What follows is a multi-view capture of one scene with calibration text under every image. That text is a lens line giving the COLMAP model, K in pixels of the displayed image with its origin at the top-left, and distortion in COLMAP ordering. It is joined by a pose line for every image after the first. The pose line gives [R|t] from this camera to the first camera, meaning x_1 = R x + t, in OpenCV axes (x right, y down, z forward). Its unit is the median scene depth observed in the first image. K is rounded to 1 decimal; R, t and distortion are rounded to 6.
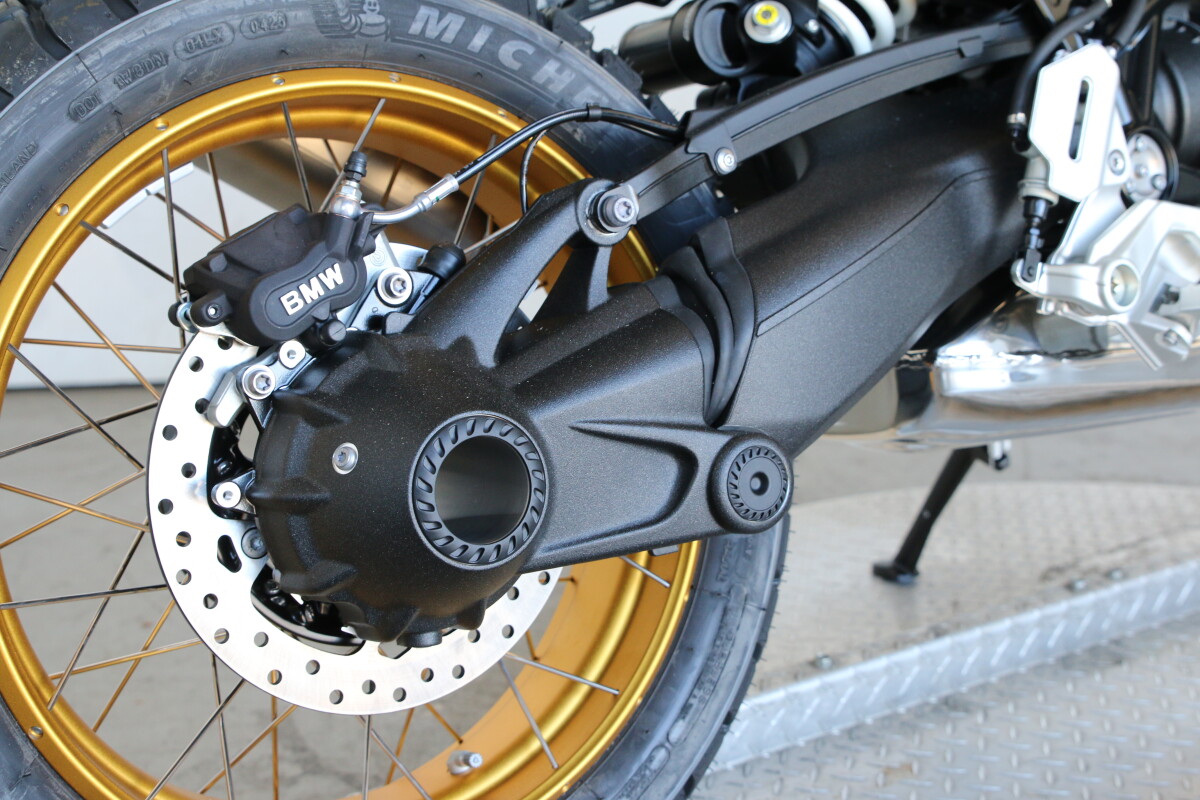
lens RADIAL K [[1730.4, 0, 579.1], [0, 1730.4, 399.7], [0, 0, 1]] dist [-0.033408, 0.000000]
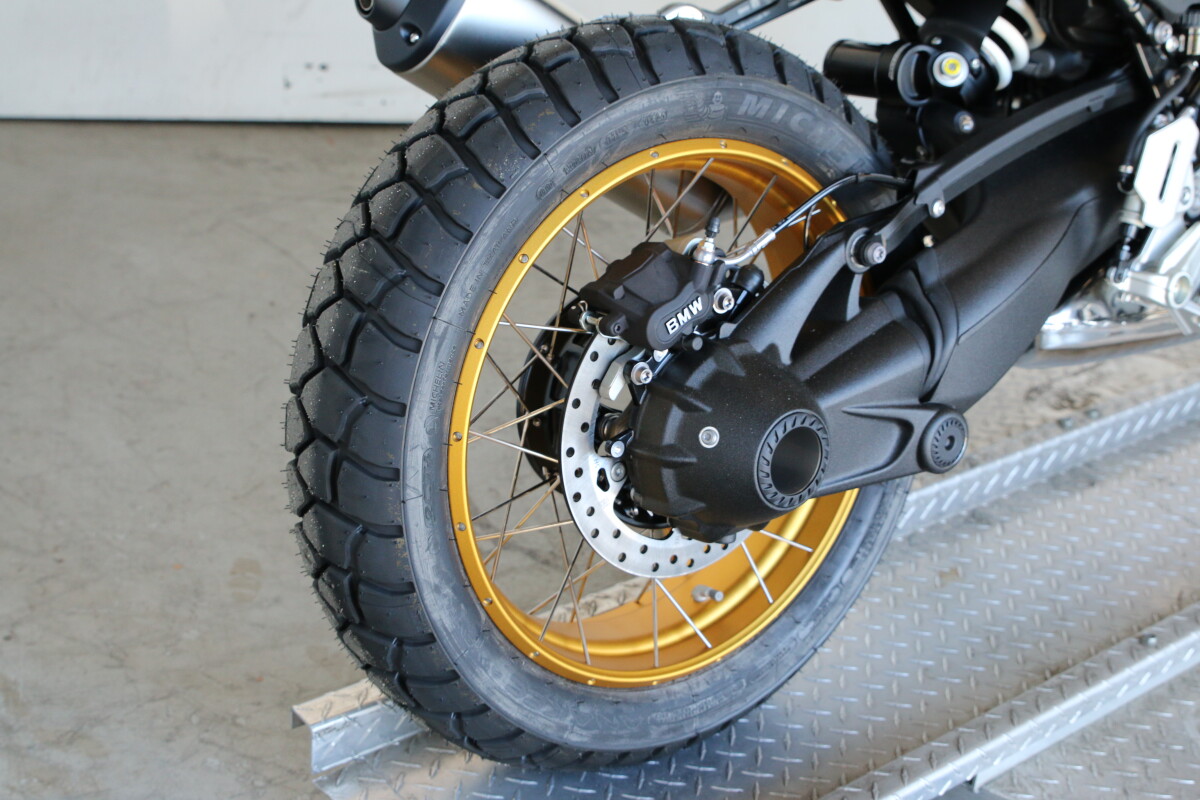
lens RADIAL K [[1730.4, 0, 590.0], [0, 1730.4, 400.7], [0, 0, 1]] dist [-0.033408, 0.000000]
pose [[0.992463, 0.044010, 0.114372, -0.338722], [-0.068928, 0.972136, 0.224054, -0.269737], [-0.101324, -0.230248, 0.967842, -0.364421]]
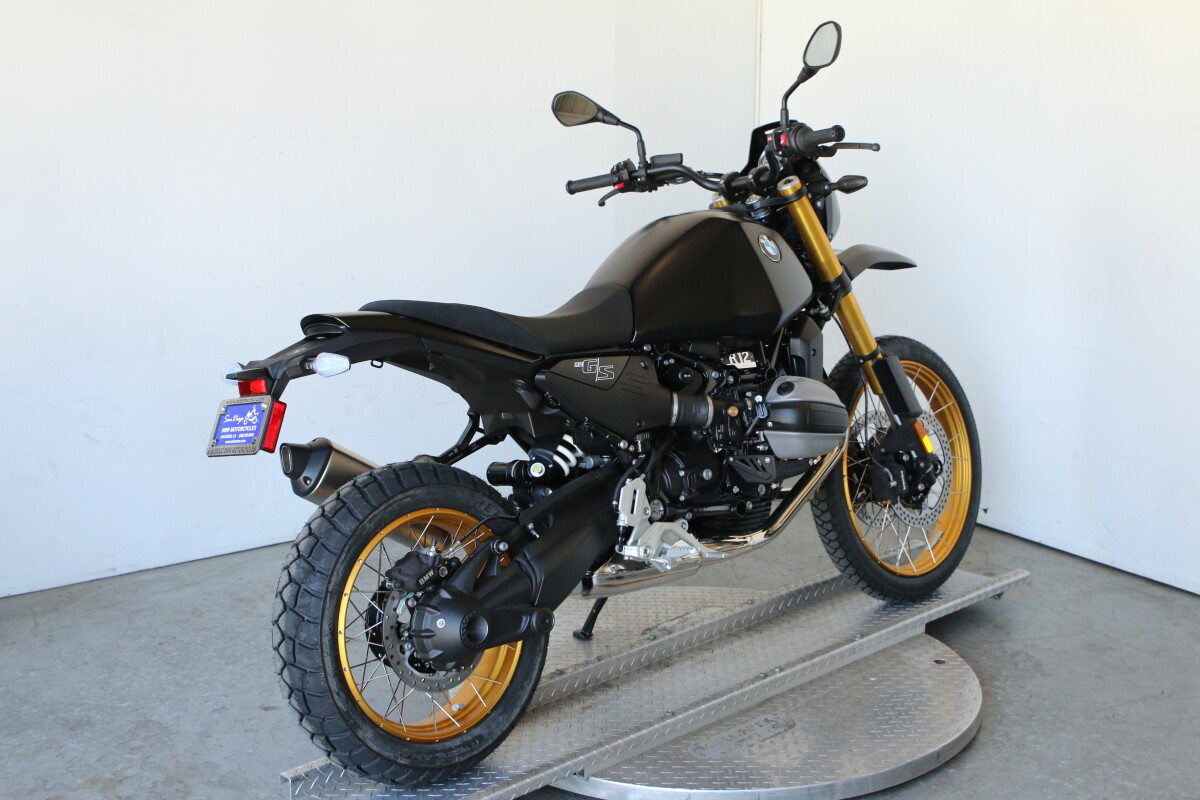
lens RADIAL K [[1730.4, 0, 581.4], [0, 1730.4, 385.7], [0, 0, 1]] dist [-0.033408, 0.000000]
pose [[0.982162, -0.033515, 0.185023, -0.425516], [0.038732, 0.998945, -0.024657, -0.314661], [-0.184002, 0.031383, 0.982425, -2.312707]]
